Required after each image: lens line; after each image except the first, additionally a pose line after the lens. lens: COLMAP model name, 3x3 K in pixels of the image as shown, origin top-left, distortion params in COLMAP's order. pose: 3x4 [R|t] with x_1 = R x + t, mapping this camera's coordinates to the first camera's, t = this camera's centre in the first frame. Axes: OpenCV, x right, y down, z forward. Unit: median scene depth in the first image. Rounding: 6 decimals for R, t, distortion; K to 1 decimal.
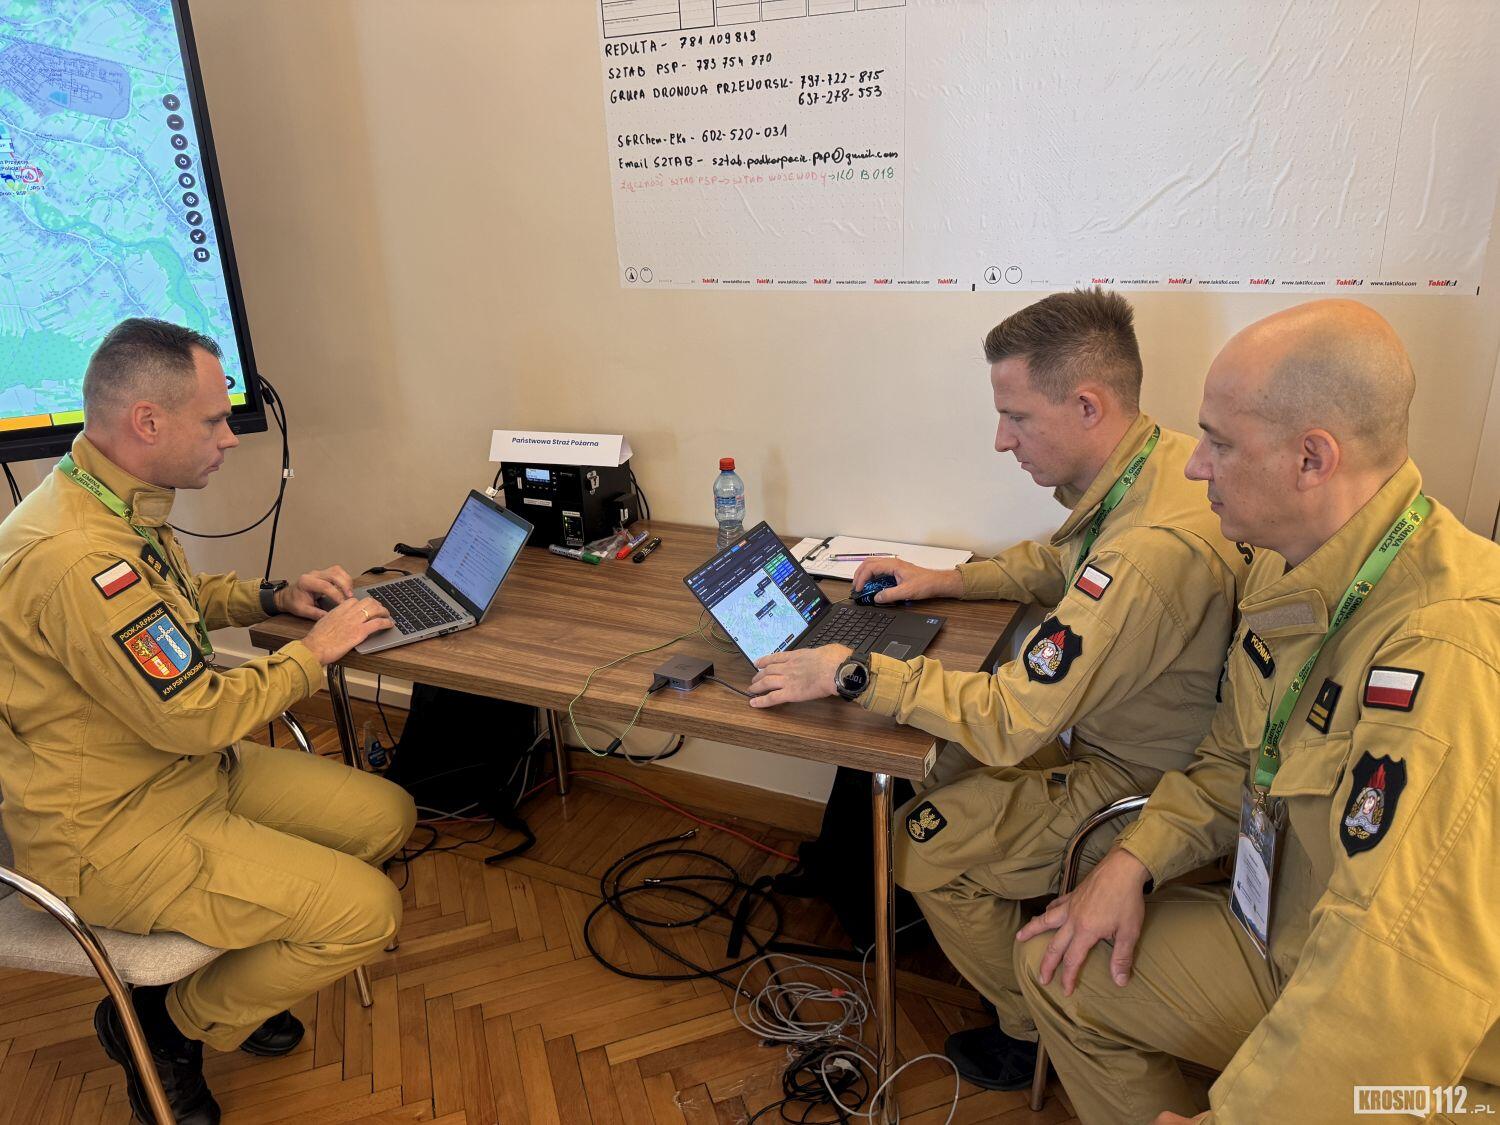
lens RADIAL K [[1049.6, 0, 750.0], [0, 1049.6, 562.5], [0, 0, 1]] dist [0.000304, -0.005823]
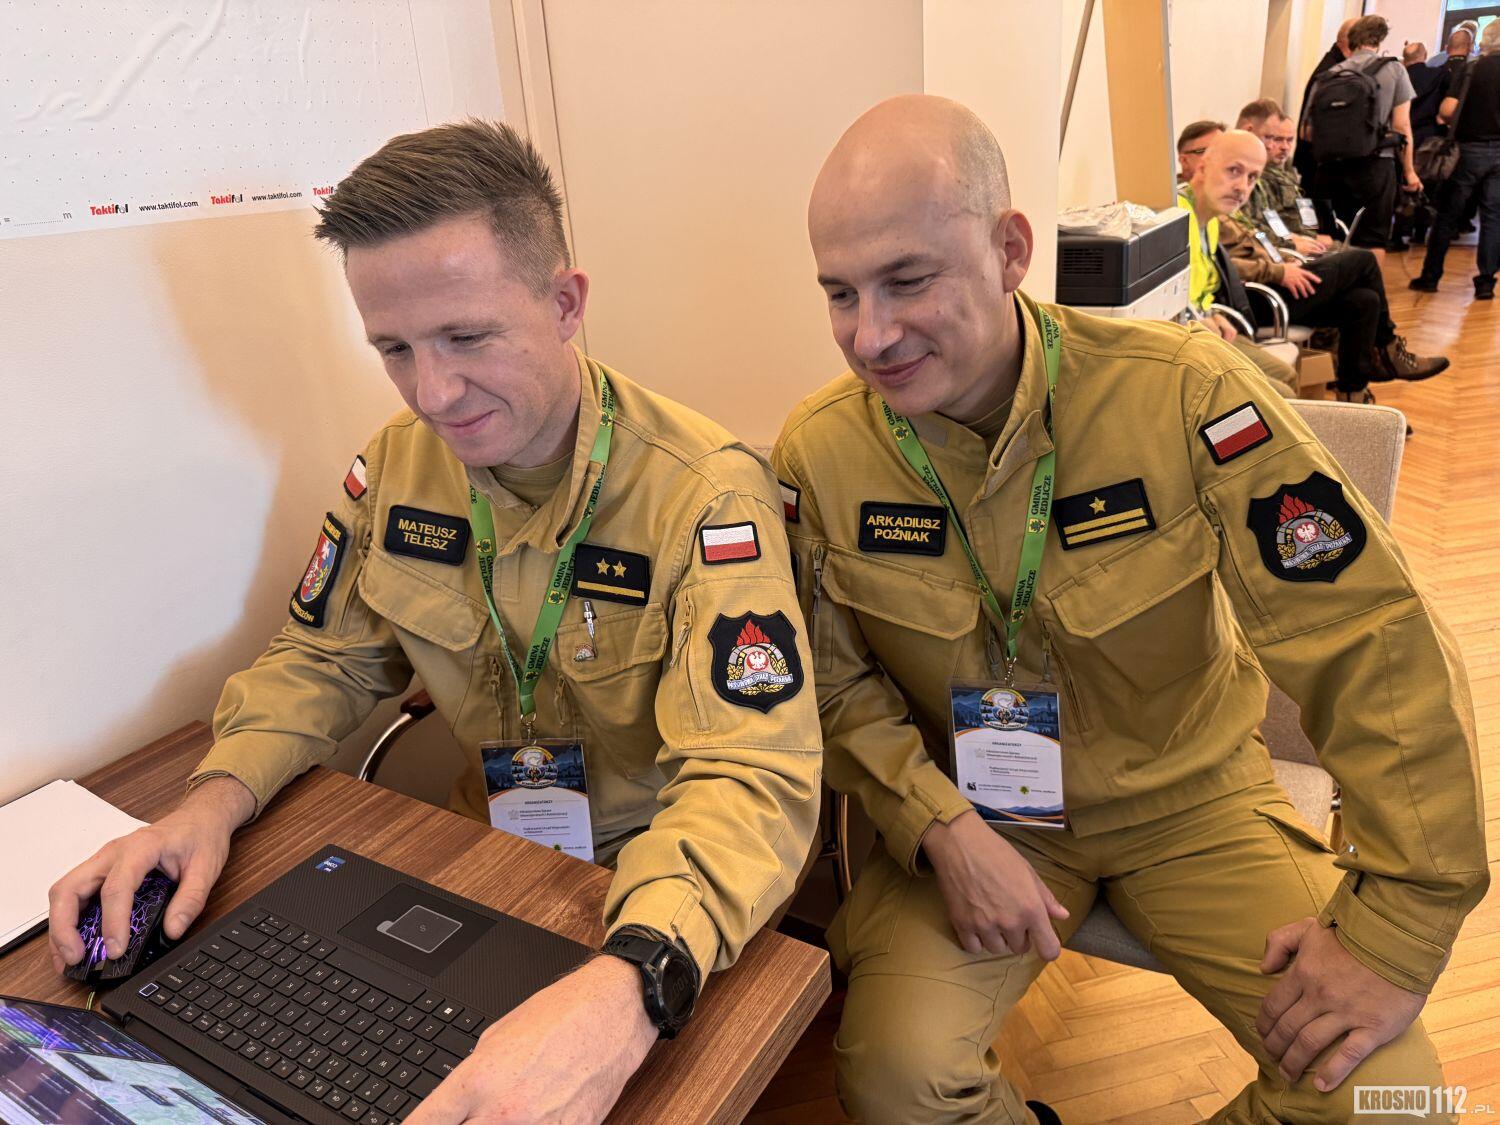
lens RADIAL K [[1049.6, 0, 750.0], [0, 1049.6, 562.5], [0, 0, 1]] dist [0.000304, -0.005823]
pose [[0.108213, -0.314709, 0.943000, -0.244411], [0.450304, 0.861194, 0.235733, -0.099296], [-0.886293, 0.399128, 0.234907, 0.745335]]
